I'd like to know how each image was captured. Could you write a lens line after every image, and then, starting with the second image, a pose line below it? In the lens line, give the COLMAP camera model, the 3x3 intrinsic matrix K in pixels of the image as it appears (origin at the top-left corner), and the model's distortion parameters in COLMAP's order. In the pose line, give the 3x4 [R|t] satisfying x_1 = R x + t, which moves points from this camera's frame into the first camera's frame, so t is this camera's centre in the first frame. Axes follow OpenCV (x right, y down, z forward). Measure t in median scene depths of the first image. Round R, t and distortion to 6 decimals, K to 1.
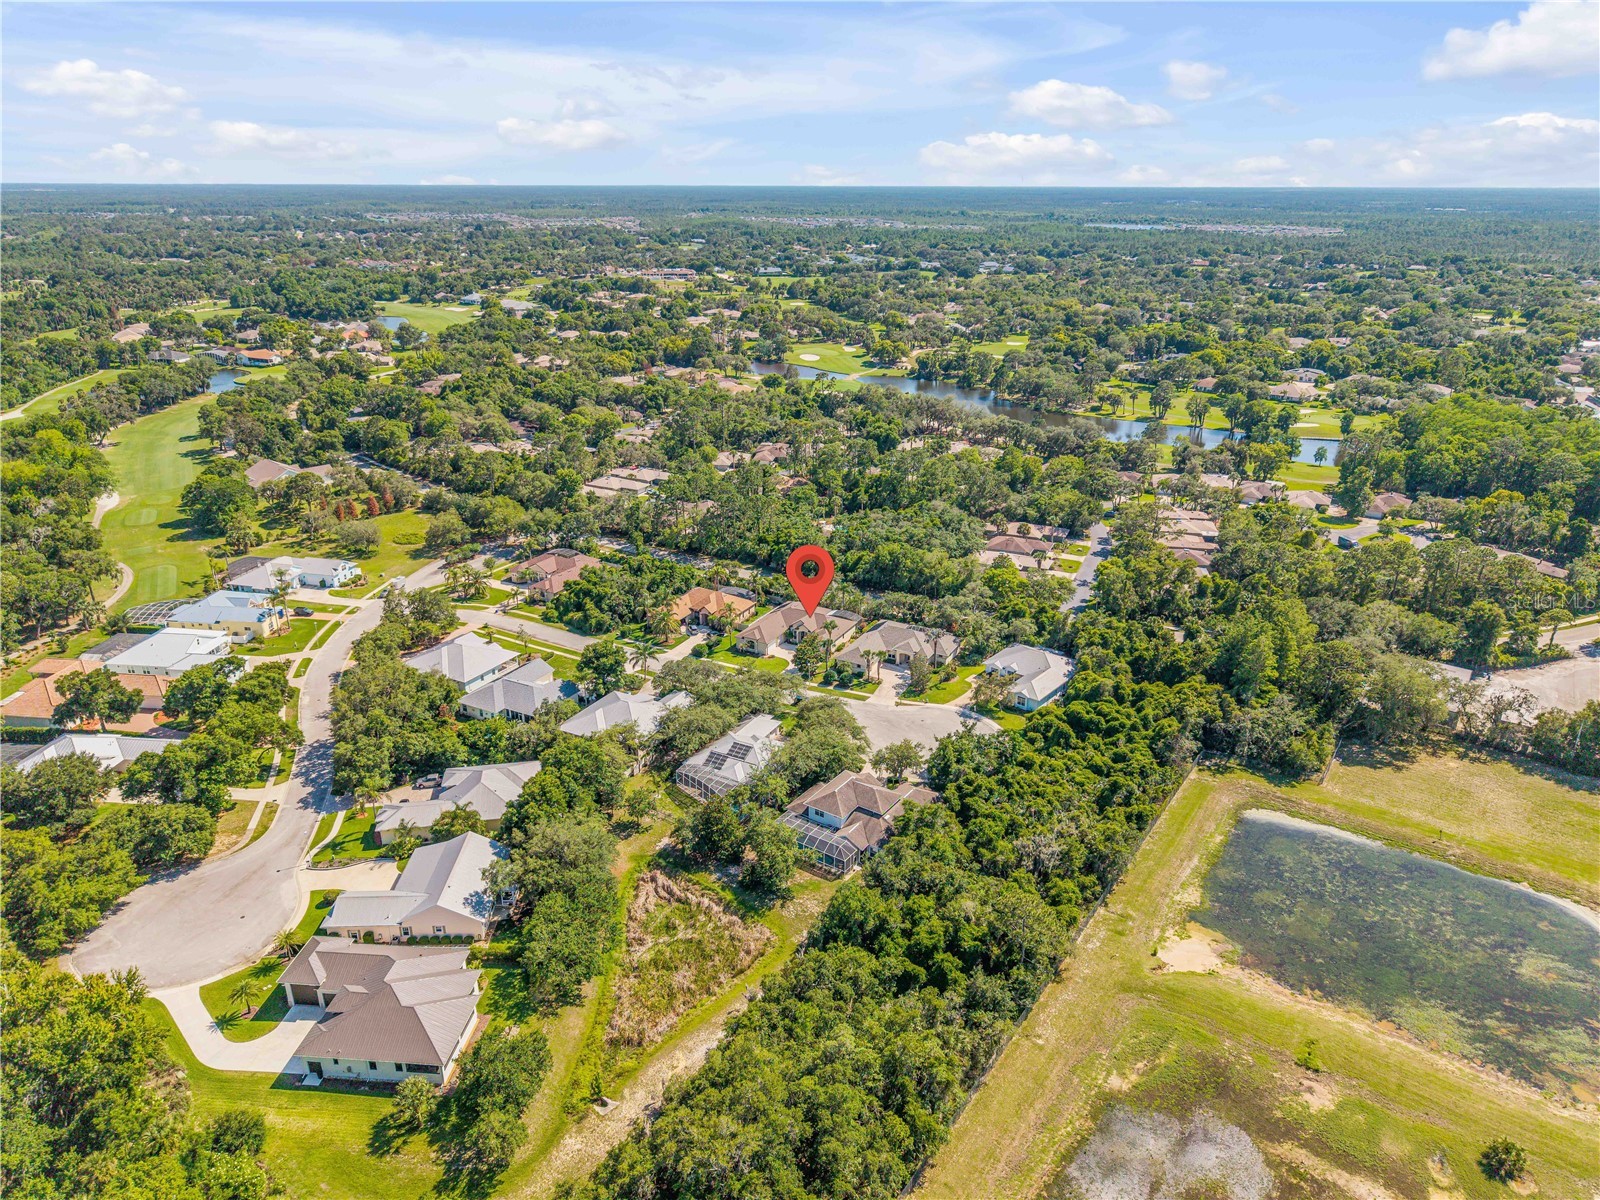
lens RADIAL K [[1075.9, 0, 800.0], [0, 1075.9, 600.0], [0, 0, 1]] dist [0.006117, -0.006736]
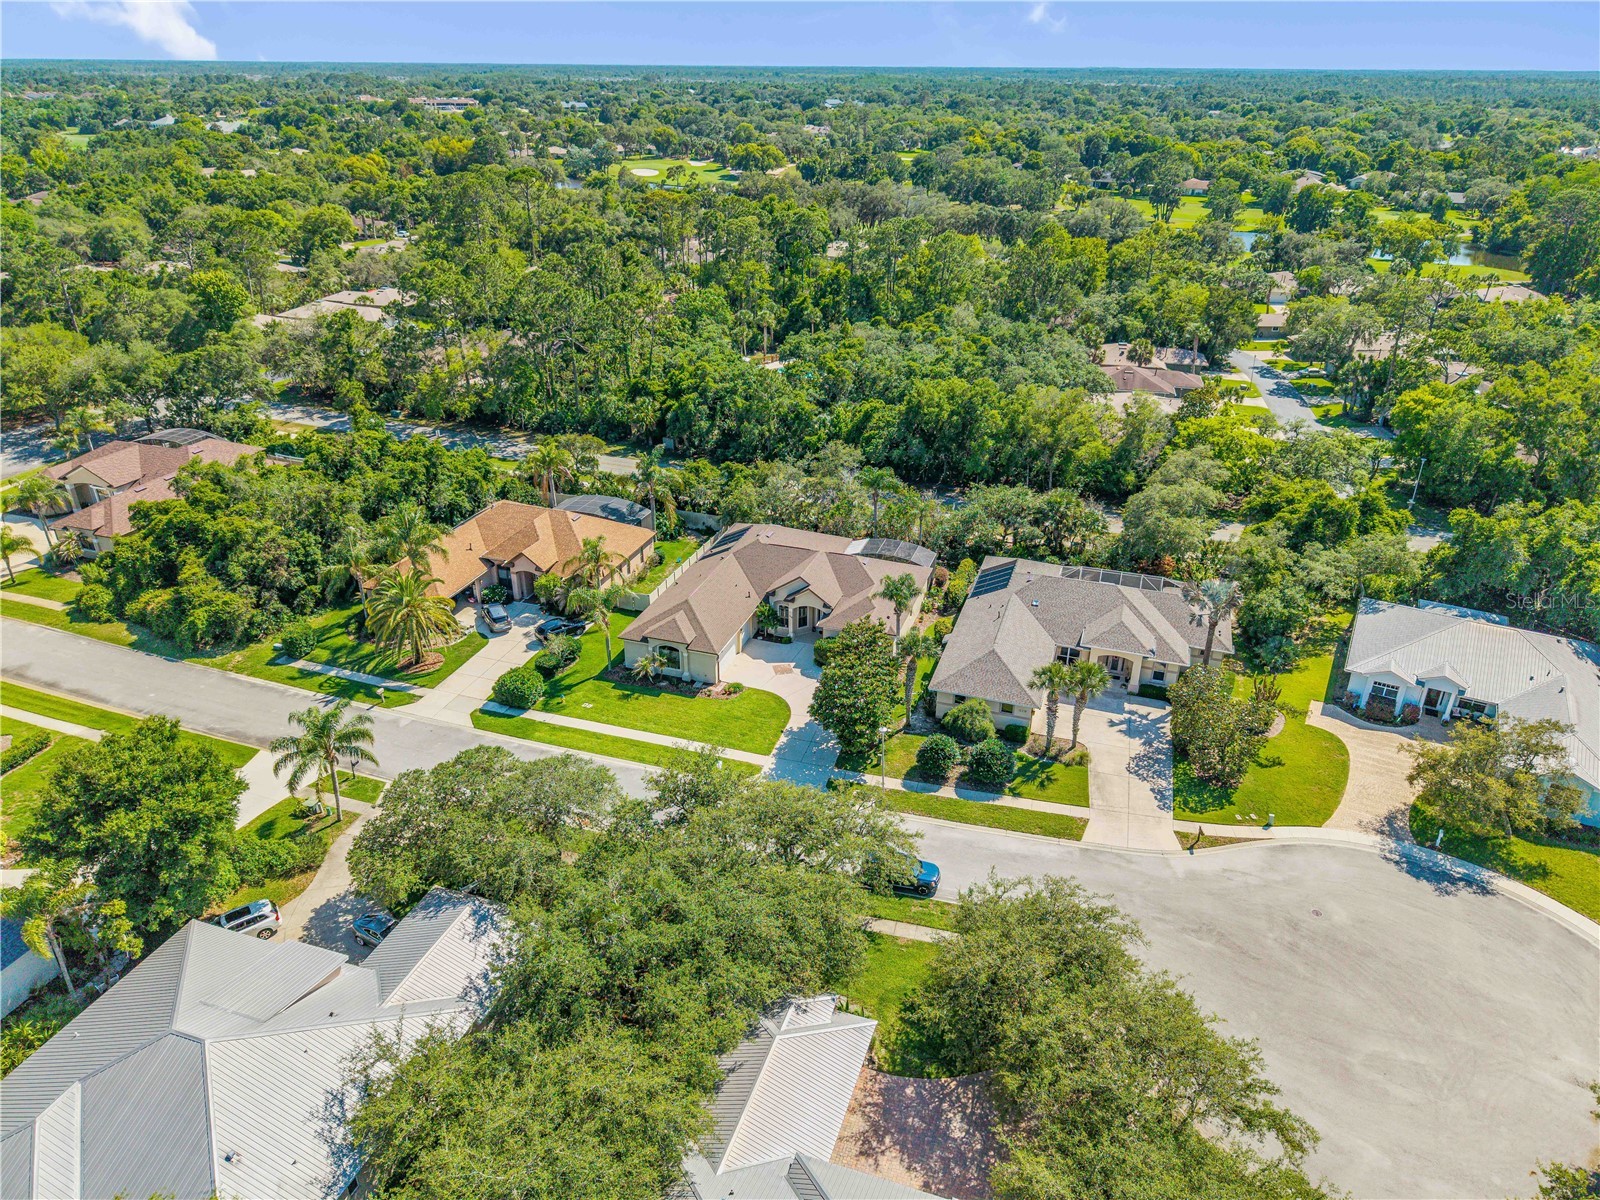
lens RADIAL K [[1040.6, 0, 819.5], [0, 1040.6, 606.1], [0, 0, 1]] dist [-0.018431, -0.002742]
pose [[0.980928, -0.075361, 0.179168, -0.052993], [0.056858, 0.992712, 0.106258, -0.007522], [-0.185870, -0.094044, 0.978063, 0.619464]]
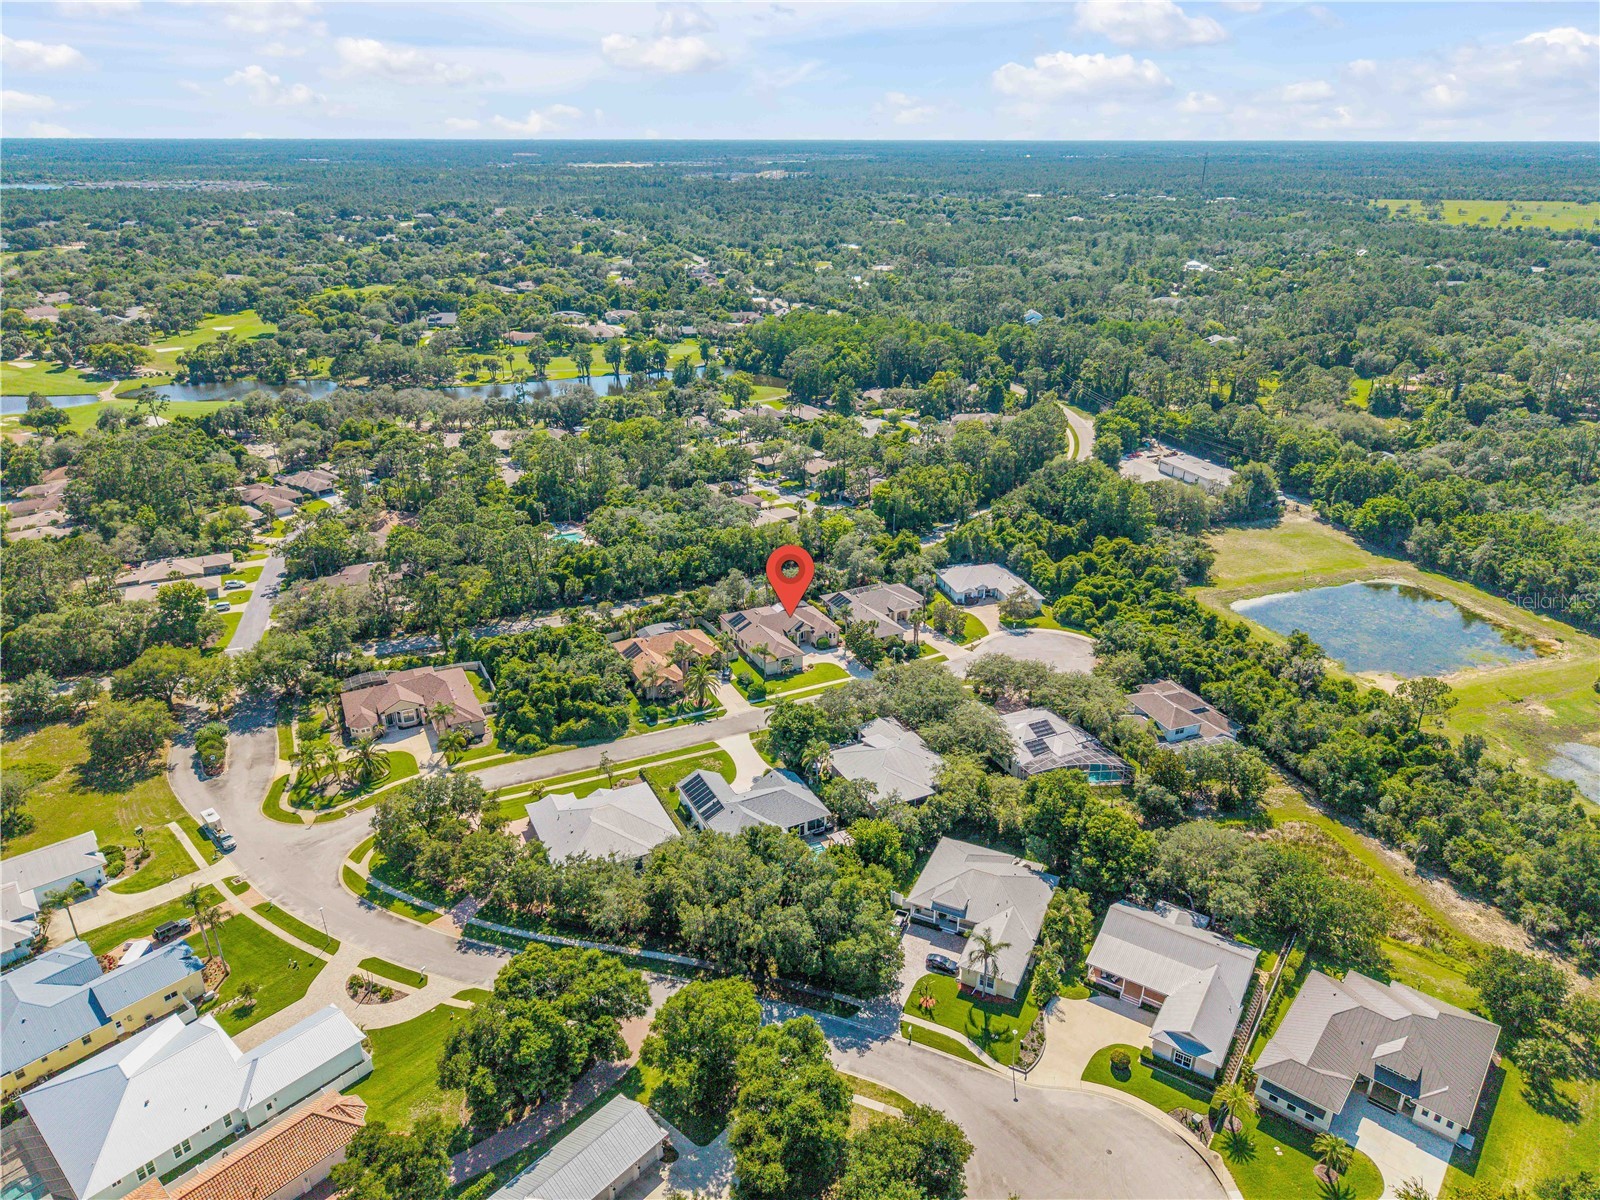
lens RADIAL K [[1075.9, 0, 800.0], [0, 1075.9, 600.0], [0, 0, 1]] dist [0.006117, -0.006736]
pose [[0.555938, -0.324018, 0.765471, -0.653225], [0.291136, 0.938465, 0.185802, -0.157509], [-0.778571, 0.119562, 0.616062, 0.411200]]
